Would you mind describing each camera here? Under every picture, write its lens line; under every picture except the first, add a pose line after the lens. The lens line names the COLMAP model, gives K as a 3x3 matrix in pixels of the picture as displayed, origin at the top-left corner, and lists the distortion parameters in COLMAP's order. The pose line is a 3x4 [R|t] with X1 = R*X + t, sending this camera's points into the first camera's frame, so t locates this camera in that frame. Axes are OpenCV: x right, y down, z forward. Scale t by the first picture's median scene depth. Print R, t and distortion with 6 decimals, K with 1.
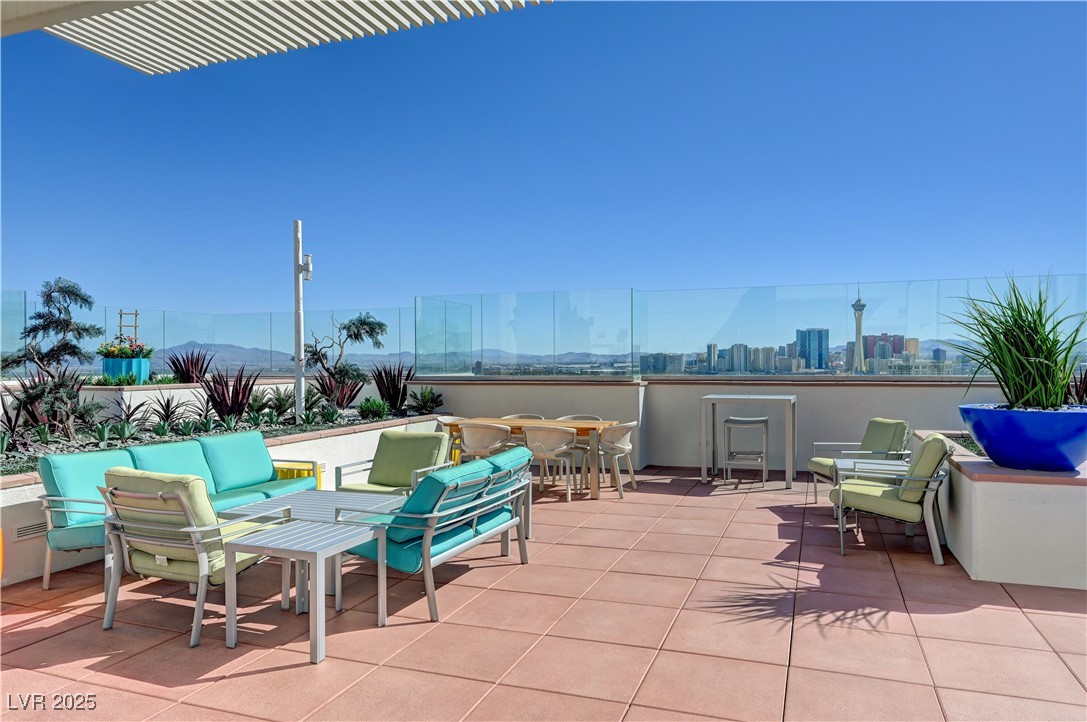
lens RADIAL K [[744.4, 0, 544.3], [0, 744.4, 358.4], [0, 0, 1]] dist [0.003998, 0.001513]
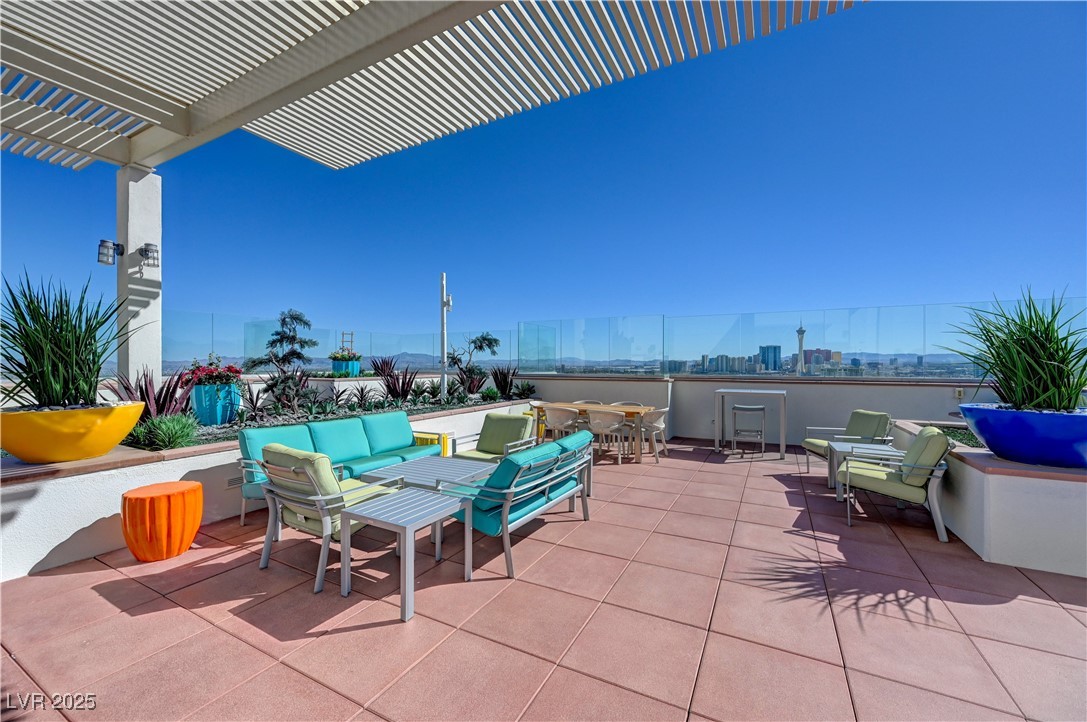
lens RADIAL K [[433.9, 0, 543.7], [0, 433.9, 366.0], [0, 0, 1]] dist [0.003958, -0.000291]
pose [[0.991024, 0.007183, -0.133491, -0.000997], [-0.006159, 0.999948, 0.008079, 0.000437], [0.133542, -0.007185, 0.991017, 0.156384]]
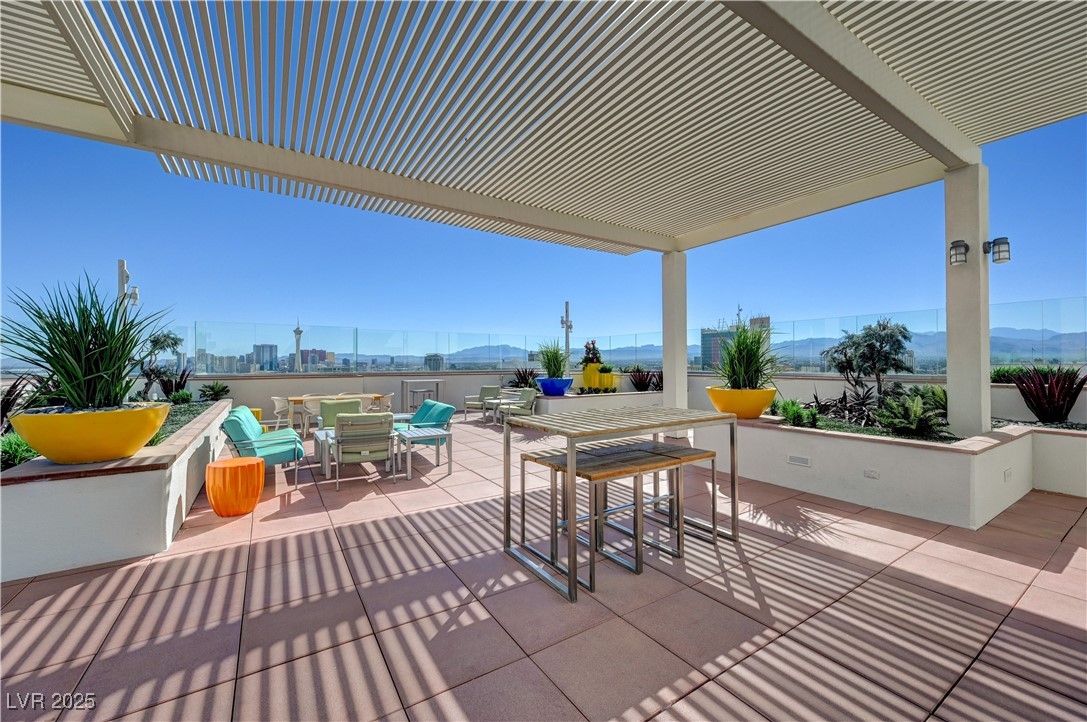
lens RADIAL K [[433.9, 0, 549.9], [0, 433.9, 365.8], [0, 0, 1]] dist [0.003958, -0.000291]
pose [[0.597379, -0.001213, 0.801958, -0.608004], [-0.002444, 0.999991, 0.003332, 0.001293], [-0.801955, -0.003951, 0.597371, -0.111666]]
